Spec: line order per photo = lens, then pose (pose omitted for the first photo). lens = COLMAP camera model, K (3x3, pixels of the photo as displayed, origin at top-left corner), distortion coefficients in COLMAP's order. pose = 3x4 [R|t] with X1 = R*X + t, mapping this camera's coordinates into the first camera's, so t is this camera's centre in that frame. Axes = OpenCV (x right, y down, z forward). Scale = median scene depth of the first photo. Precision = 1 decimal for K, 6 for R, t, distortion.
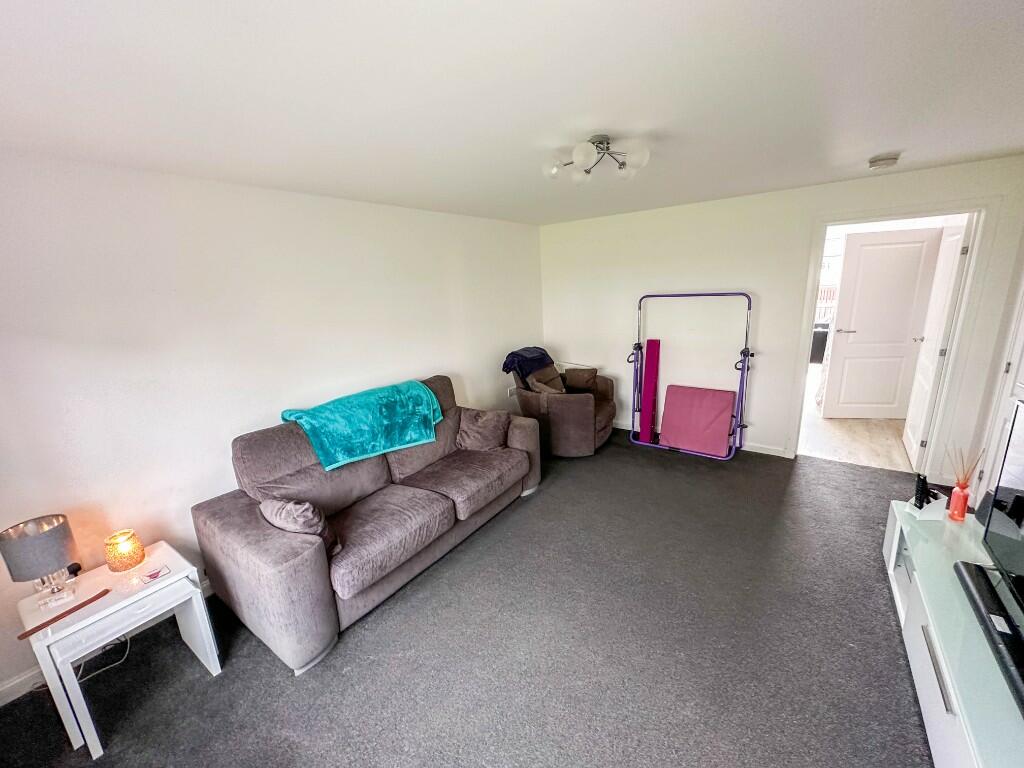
lens RADIAL K [[410.2, 0, 519.0], [0, 410.2, 385.2], [0, 0, 1]] dist [0.000267, 0.000057]
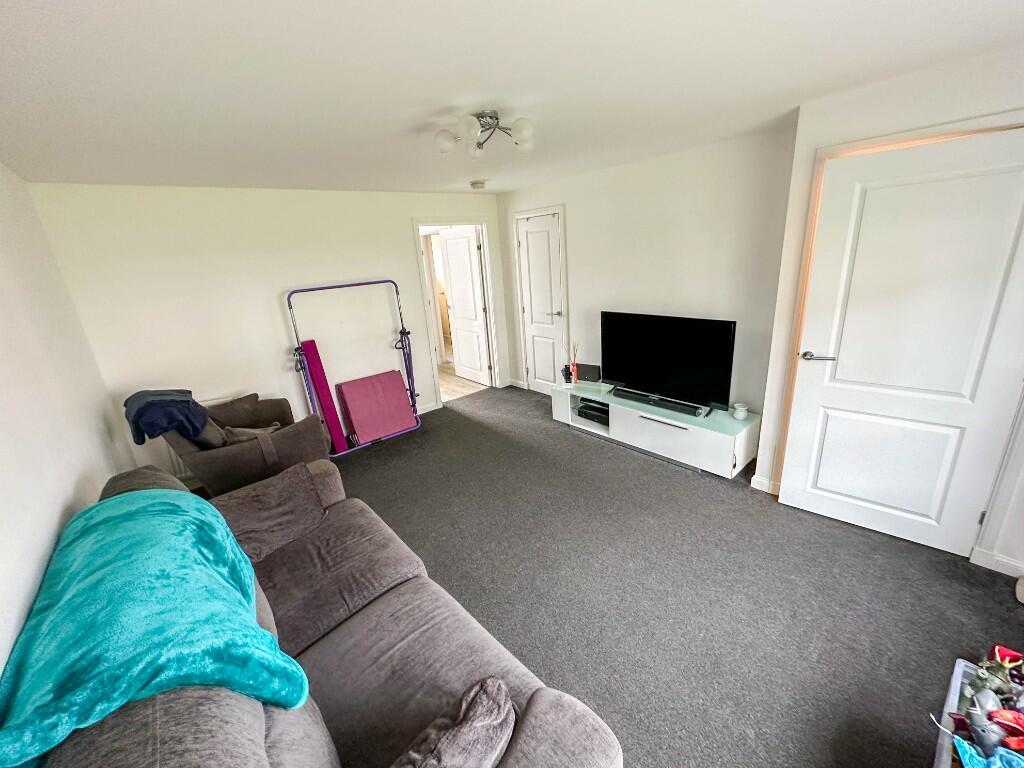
lens RADIAL K [[410.2, 0, 514.1], [0, 410.2, 384.0], [0, 0, 1]] dist [0.000267, 0.000057]
pose [[0.249760, -0.272218, 0.929256, -0.444143], [0.293325, 0.935849, 0.195311, -0.072625], [-0.922811, 0.223793, 0.313586, 0.368164]]
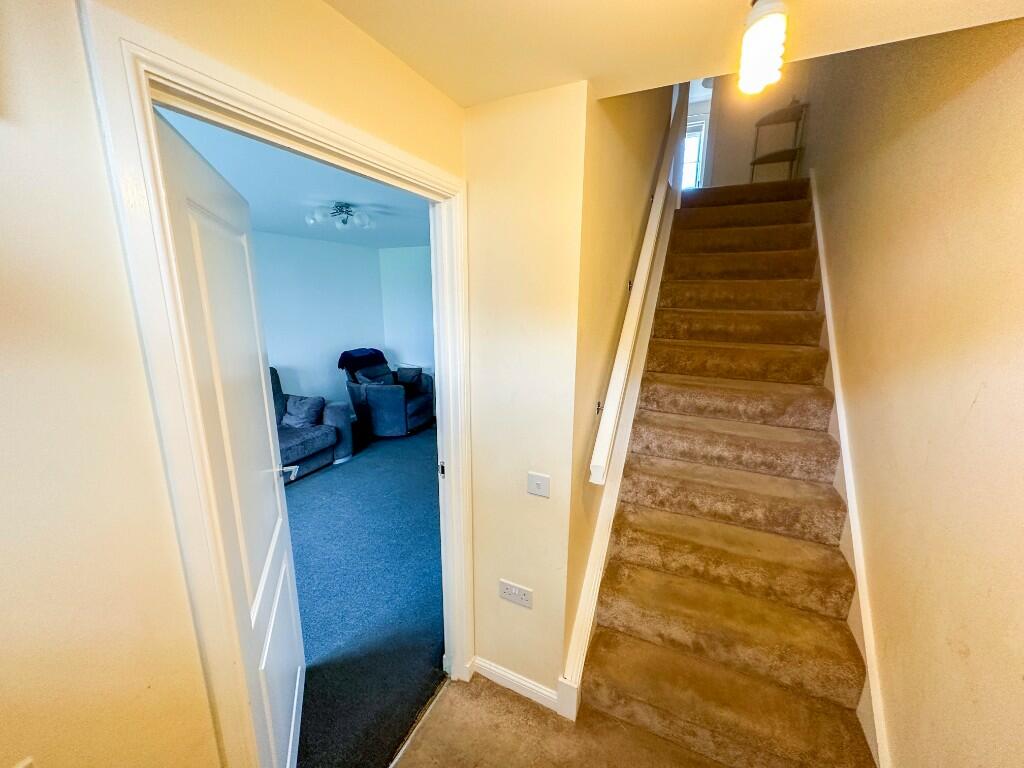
lens RADIAL K [[410.2, 0, 504.5], [0, 410.2, 387.5], [0, 0, 1]] dist [0.000267, 0.000057]
pose [[0.985898, 0.016444, 0.166538, 0.268047], [-0.012096, 0.999560, -0.027088, 0.055986], [-0.166910, 0.024692, 0.985663, -0.285749]]
